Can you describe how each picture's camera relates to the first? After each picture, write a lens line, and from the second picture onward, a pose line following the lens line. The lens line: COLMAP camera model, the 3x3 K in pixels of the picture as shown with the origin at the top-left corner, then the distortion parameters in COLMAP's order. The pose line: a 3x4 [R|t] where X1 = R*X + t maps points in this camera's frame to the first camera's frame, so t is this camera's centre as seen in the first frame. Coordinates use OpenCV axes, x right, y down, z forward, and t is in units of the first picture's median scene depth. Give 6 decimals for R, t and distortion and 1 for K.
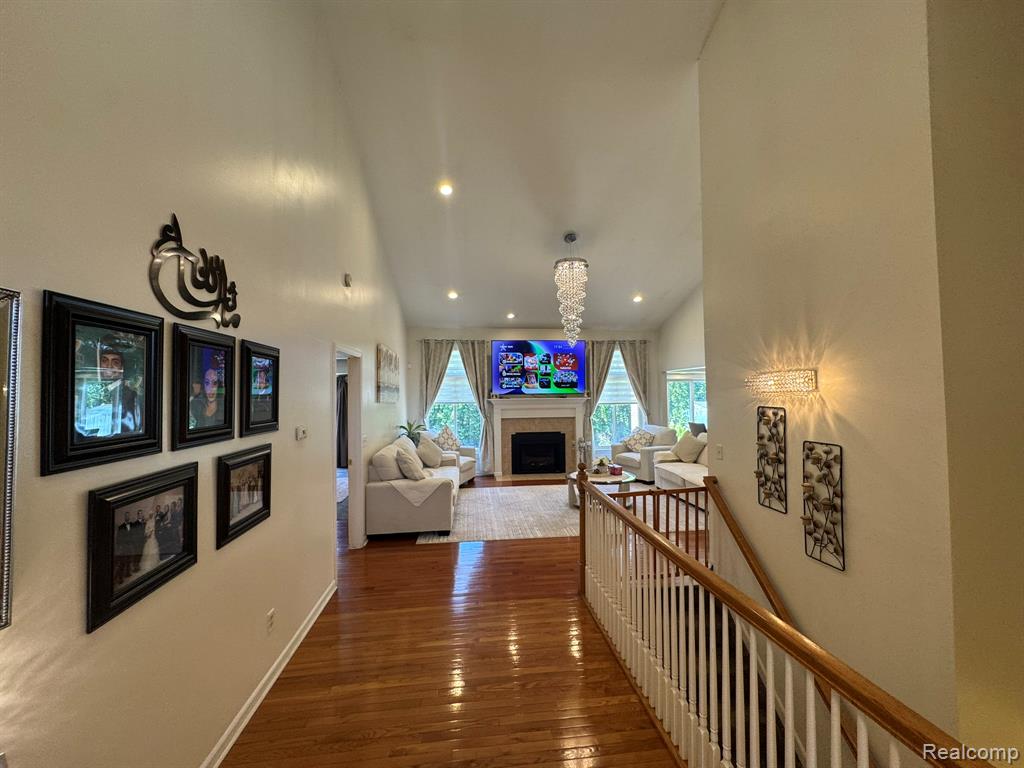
lens RADIAL K [[411.0, 0, 515.4], [0, 411.0, 383.9], [0, 0, 1]] dist [0.000614, -0.000031]
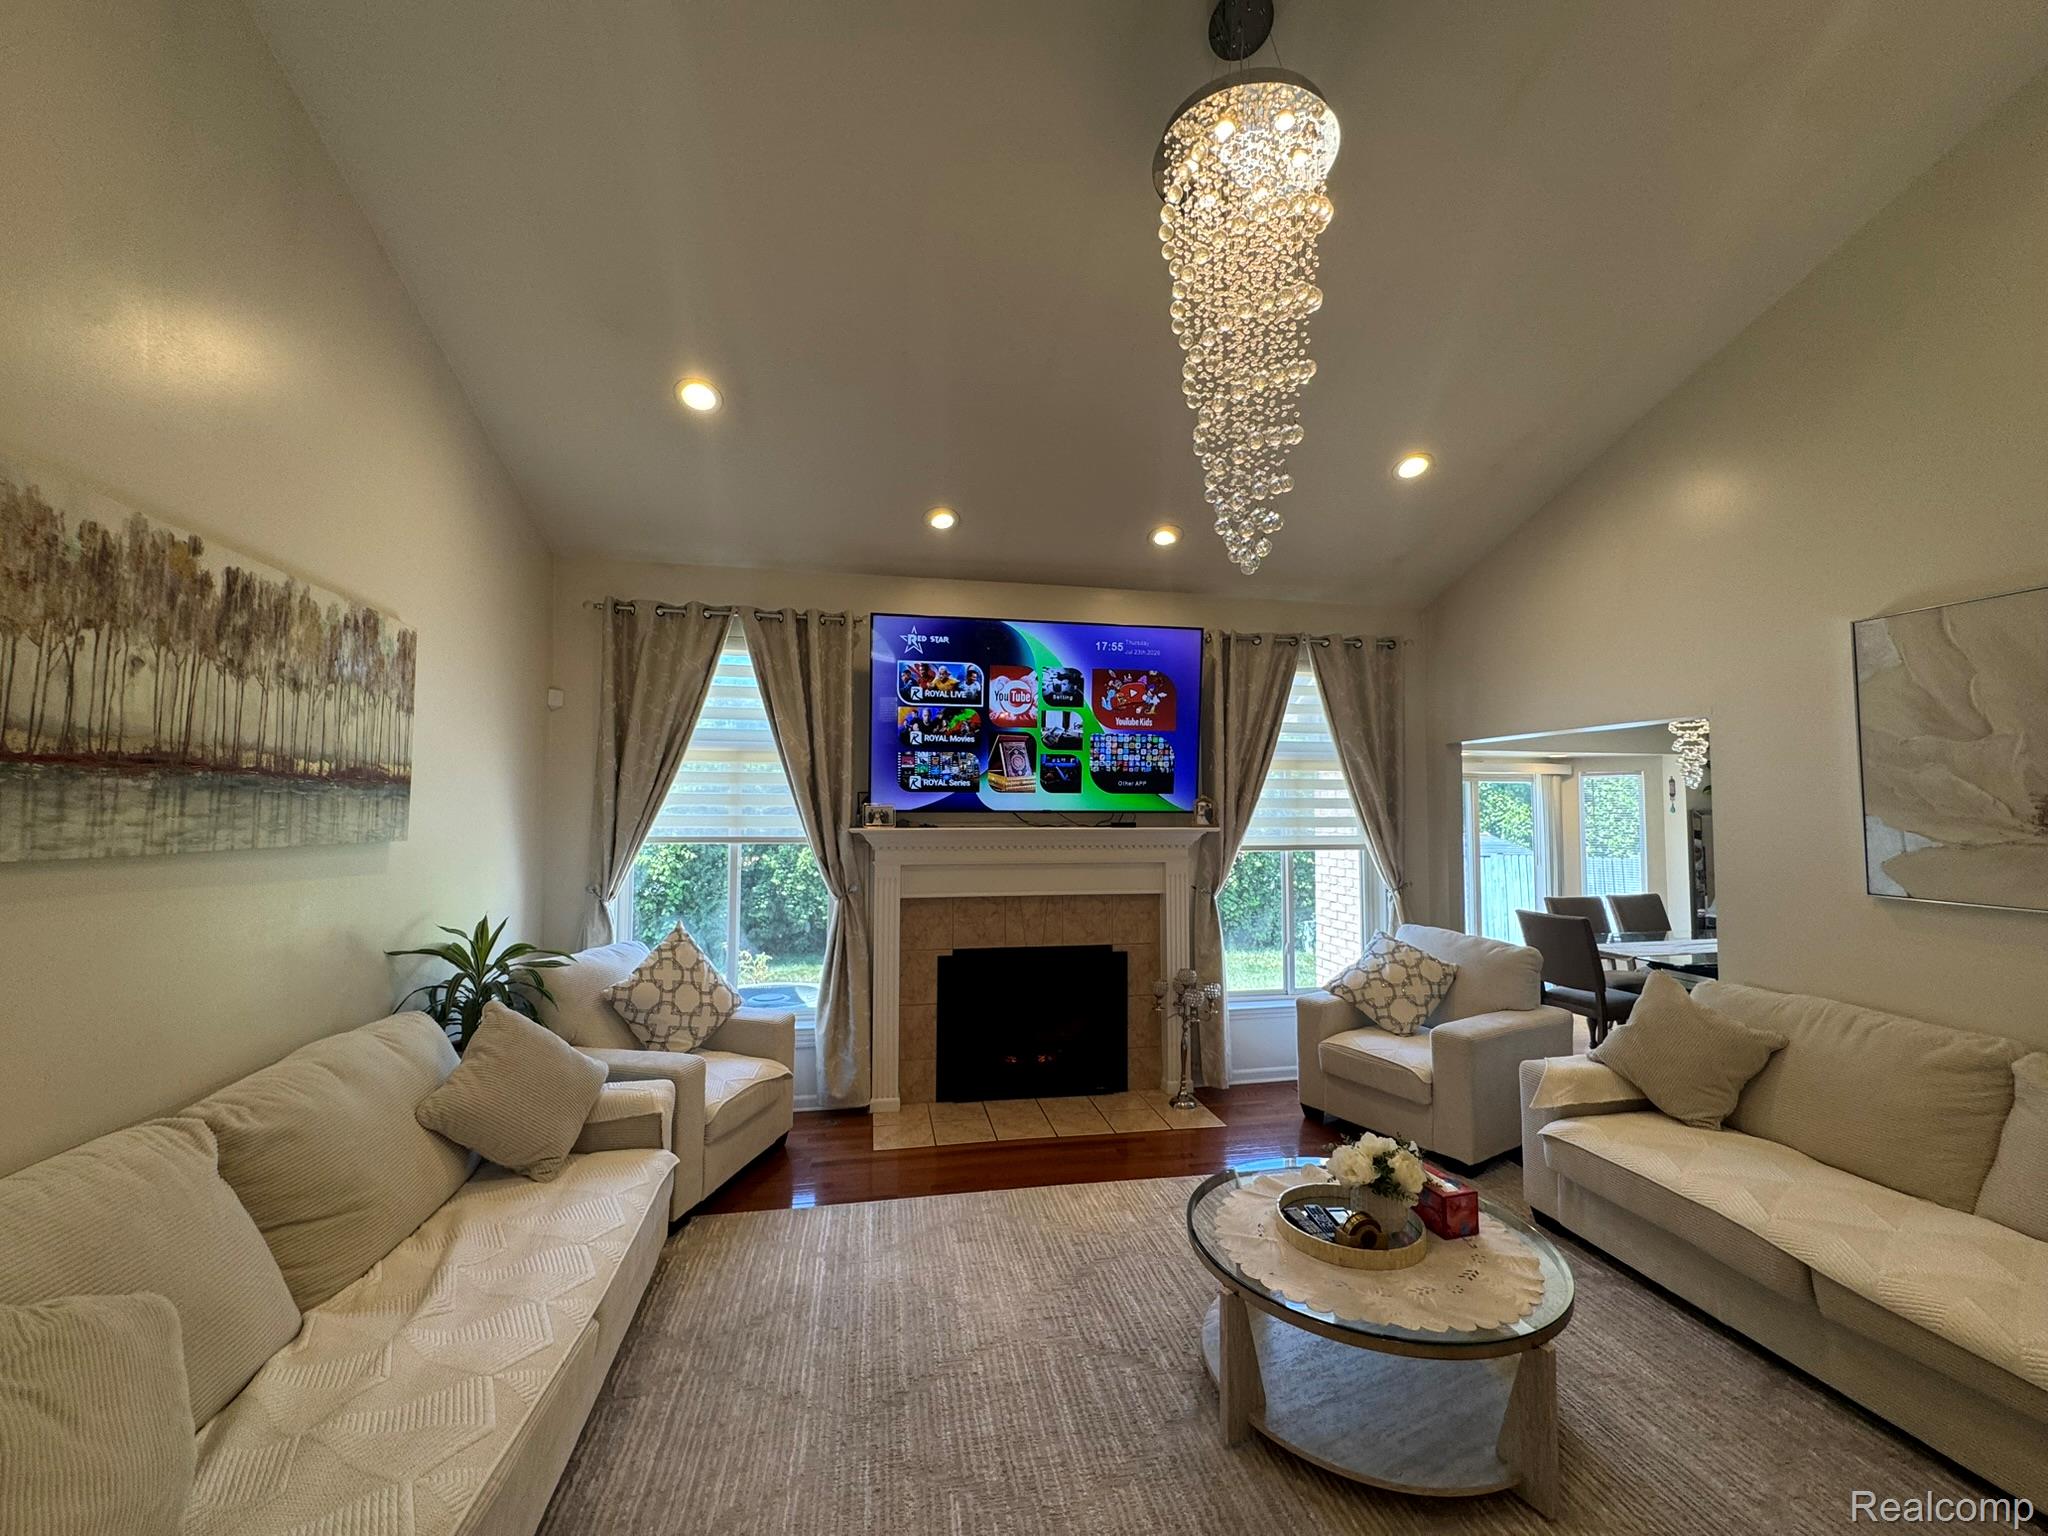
lens RADIAL K [[822.1, 0, 1030.7], [0, 822.1, 767.8], [0, 0, 1]] dist [0.000614, -0.000031]
pose [[0.996718, 0.019687, 0.078518, 0.007014], [-0.017664, 0.999496, -0.026373, 0.009297], [-0.078998, 0.024899, 0.996564, 0.441973]]
